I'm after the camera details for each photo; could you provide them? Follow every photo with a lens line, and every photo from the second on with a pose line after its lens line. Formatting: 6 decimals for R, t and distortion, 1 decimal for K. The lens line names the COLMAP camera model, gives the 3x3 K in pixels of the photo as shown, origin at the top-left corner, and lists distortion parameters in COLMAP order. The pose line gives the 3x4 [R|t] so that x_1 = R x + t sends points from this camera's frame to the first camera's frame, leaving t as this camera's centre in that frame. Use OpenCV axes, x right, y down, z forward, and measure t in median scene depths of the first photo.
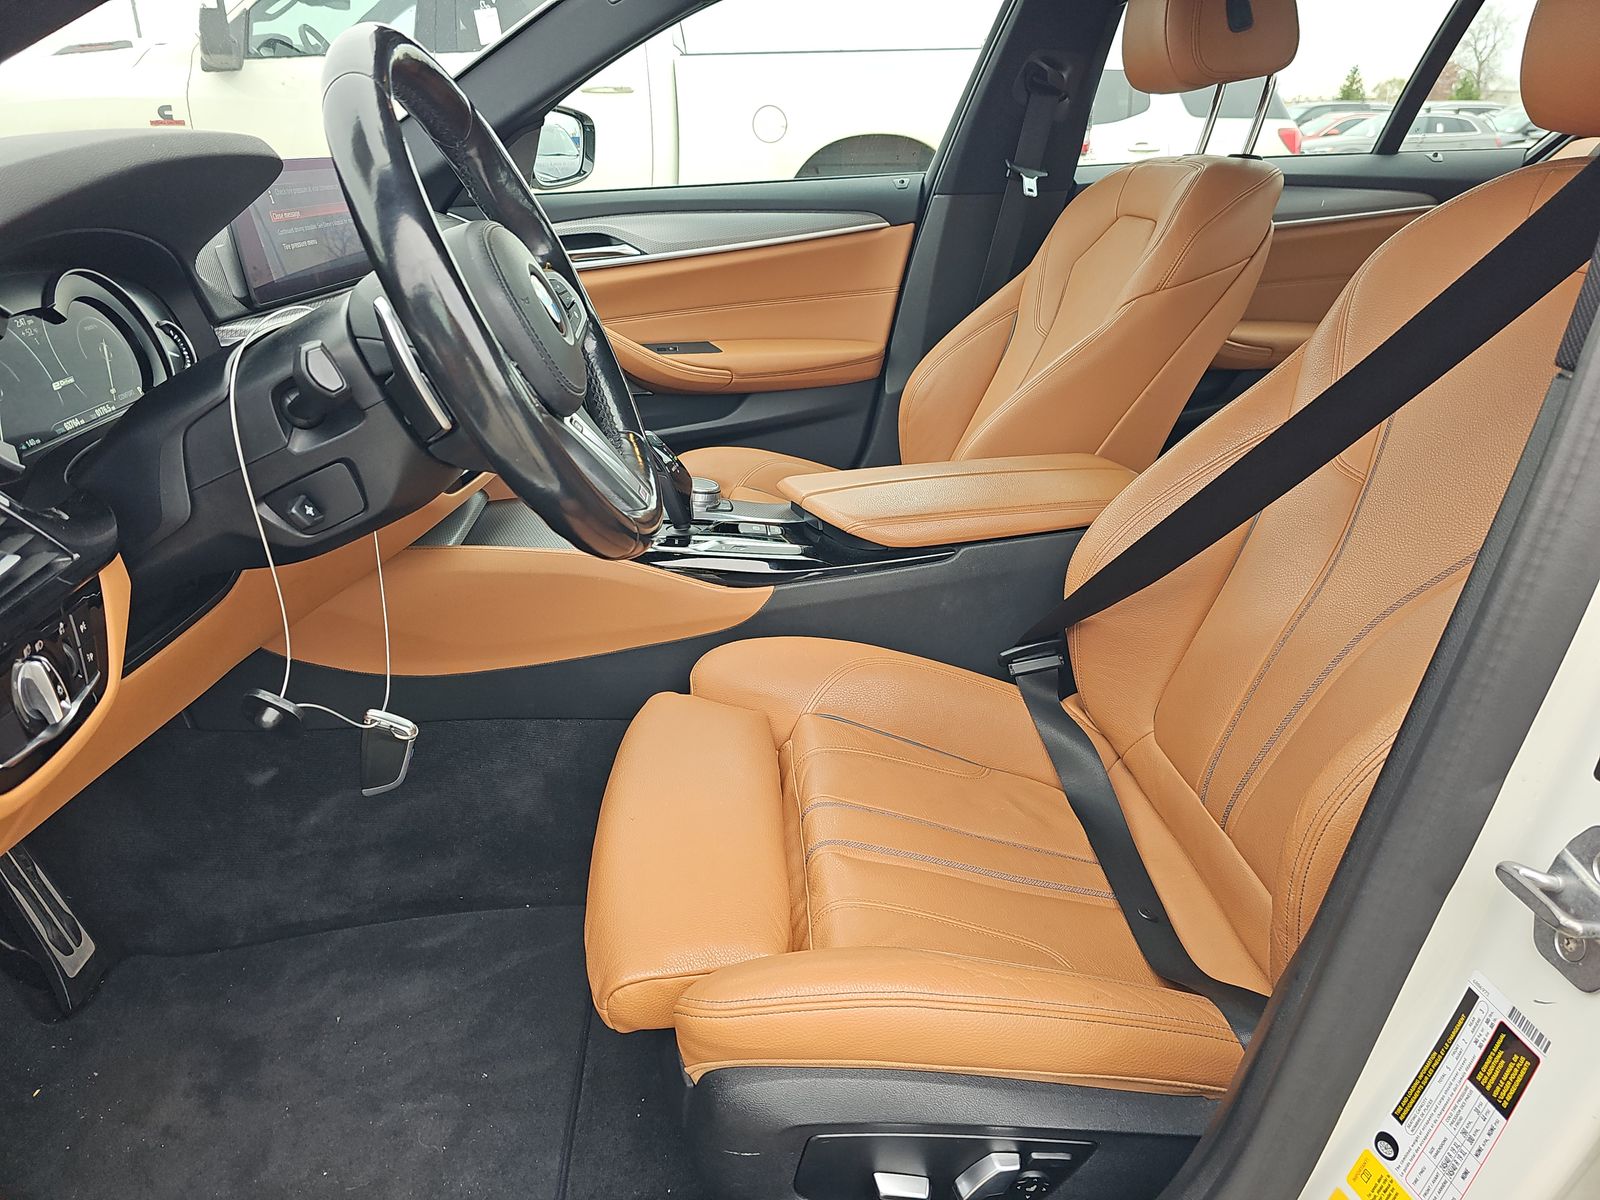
lens RADIAL K [[1081.3, 0, 800.0], [0, 1081.3, 600.0], [0, 0, 1]] dist [0.046500, -0.043051]
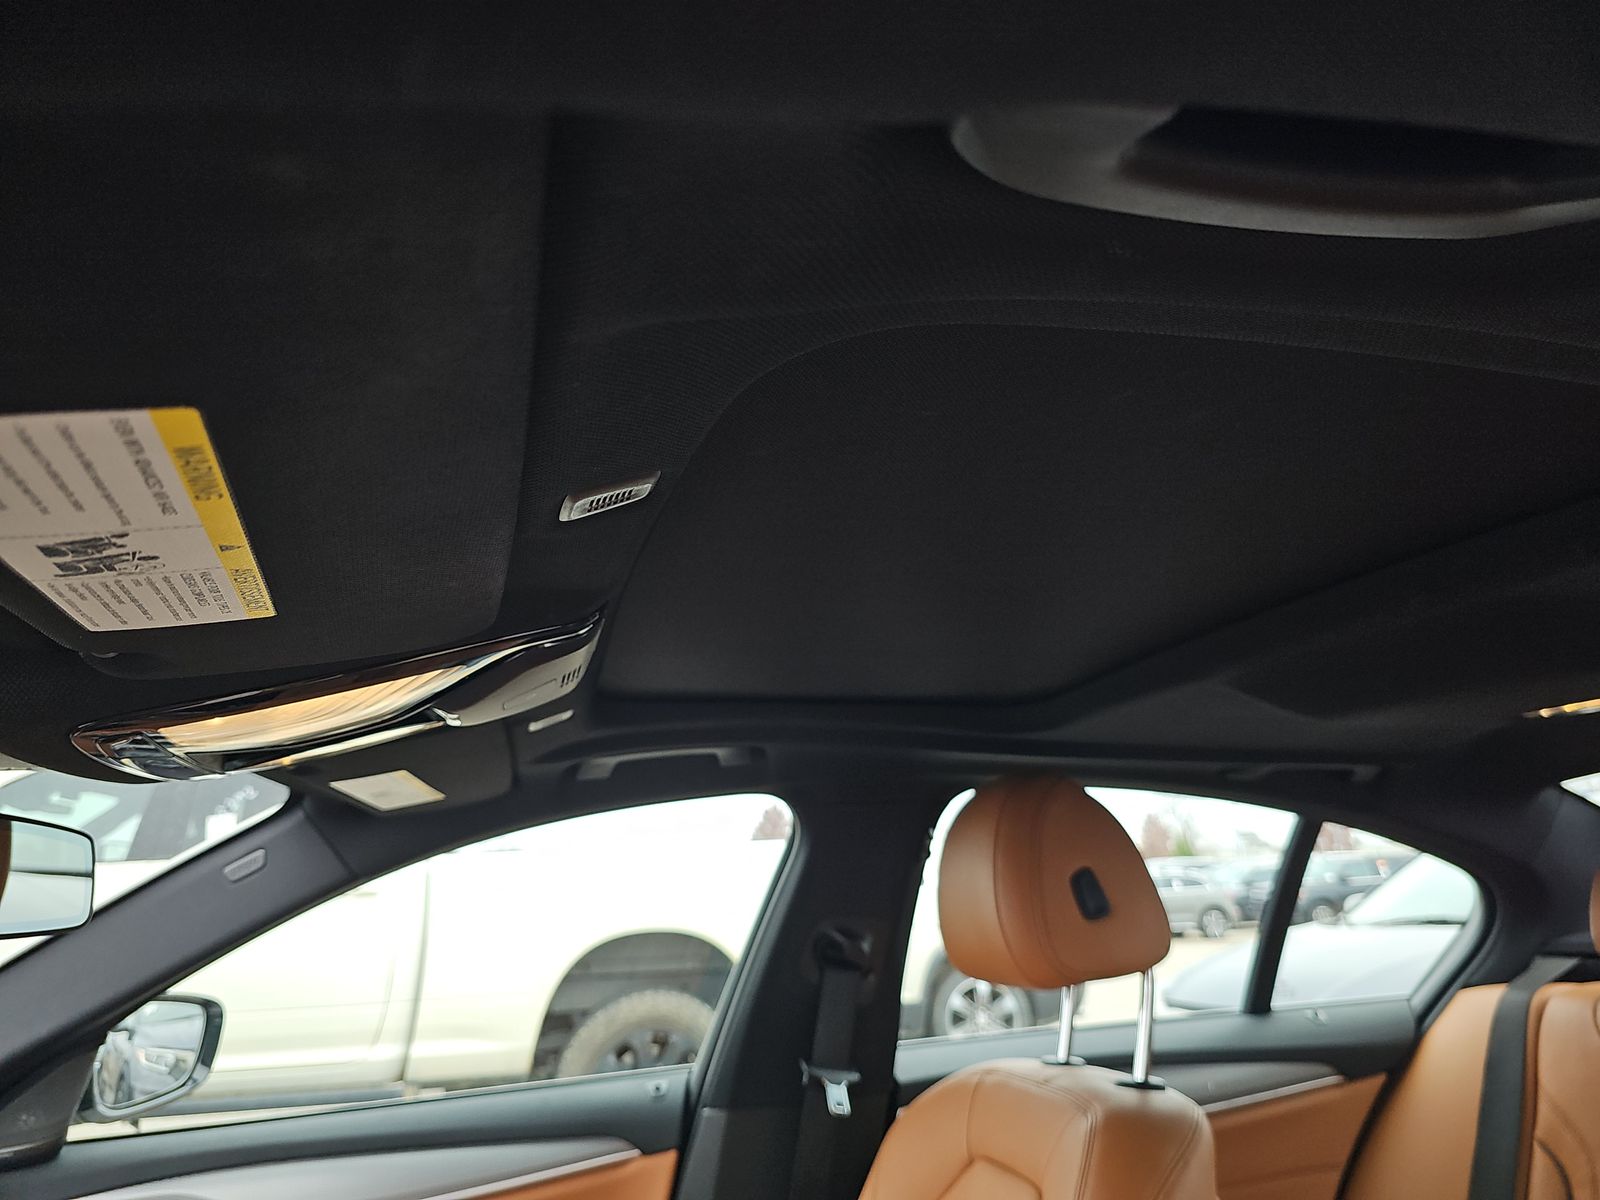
lens RADIAL K [[1081.3, 0, 800.0], [0, 1081.3, 600.0], [0, 0, 1]] dist [0.046500, -0.043051]
pose [[0.983151, 0.020067, 0.181690, 0.049751], [0.096227, 0.788269, -0.607760, -0.196037], [-0.155417, 0.615003, 0.773057, 0.246369]]
